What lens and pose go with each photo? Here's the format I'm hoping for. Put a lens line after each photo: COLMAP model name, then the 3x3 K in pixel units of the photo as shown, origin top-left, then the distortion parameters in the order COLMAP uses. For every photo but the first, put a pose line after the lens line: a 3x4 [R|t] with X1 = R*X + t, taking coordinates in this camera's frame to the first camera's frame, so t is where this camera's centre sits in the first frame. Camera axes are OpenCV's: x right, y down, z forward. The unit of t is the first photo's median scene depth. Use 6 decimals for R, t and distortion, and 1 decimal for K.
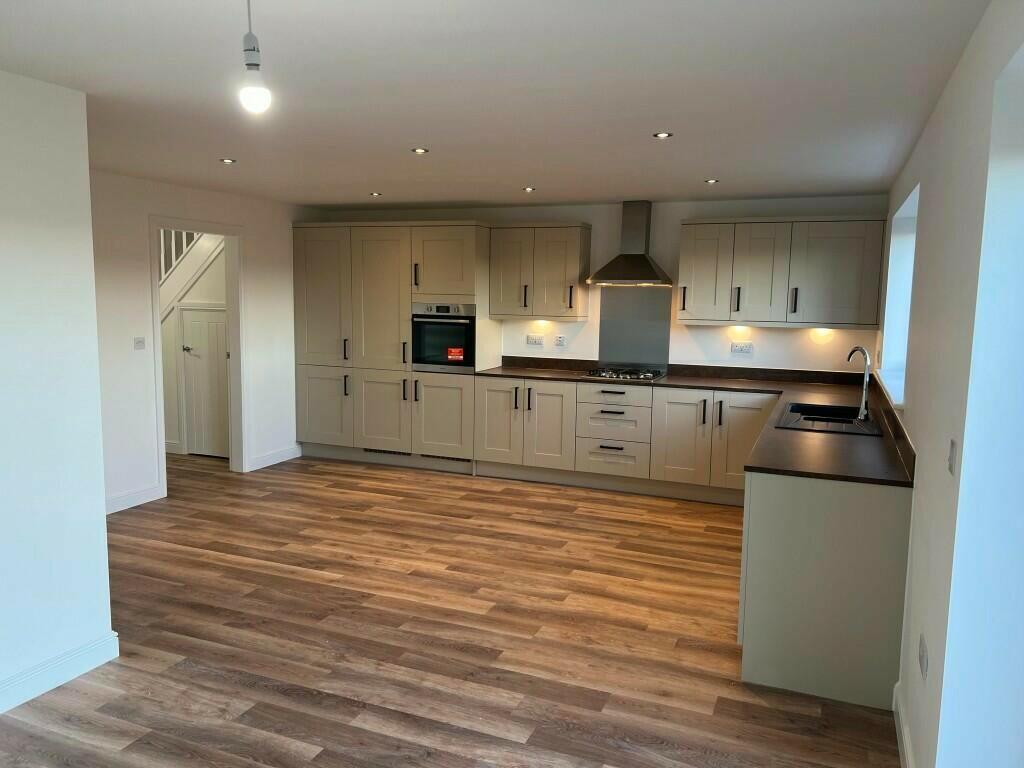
lens RADIAL K [[774.2, 0, 514.8], [0, 774.2, 382.7], [0, 0, 1]] dist [0.048902, -0.048449]
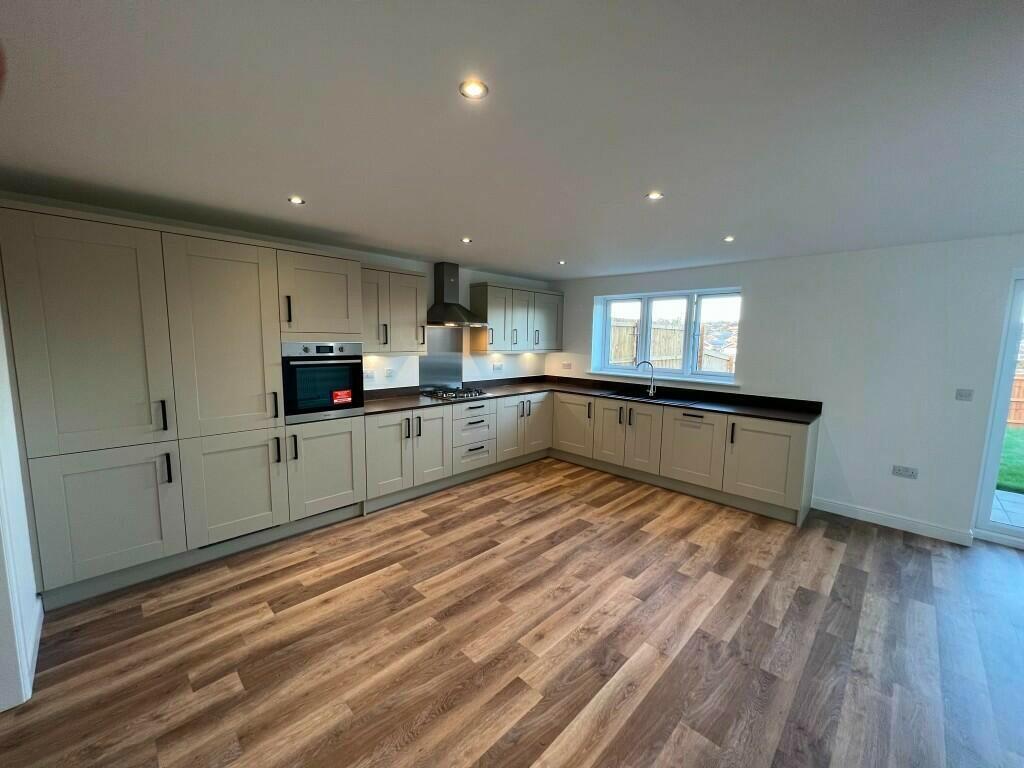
lens RADIAL K [[410.2, 0, 515.6], [0, 410.2, 382.1], [0, 0, 1]] dist [-0.004097, -0.000118]
pose [[0.373855, -0.111207, 0.920796, -0.530281], [0.102003, 0.991693, 0.078355, -0.084548], [-0.921861, 0.064631, 0.382093, 0.724772]]
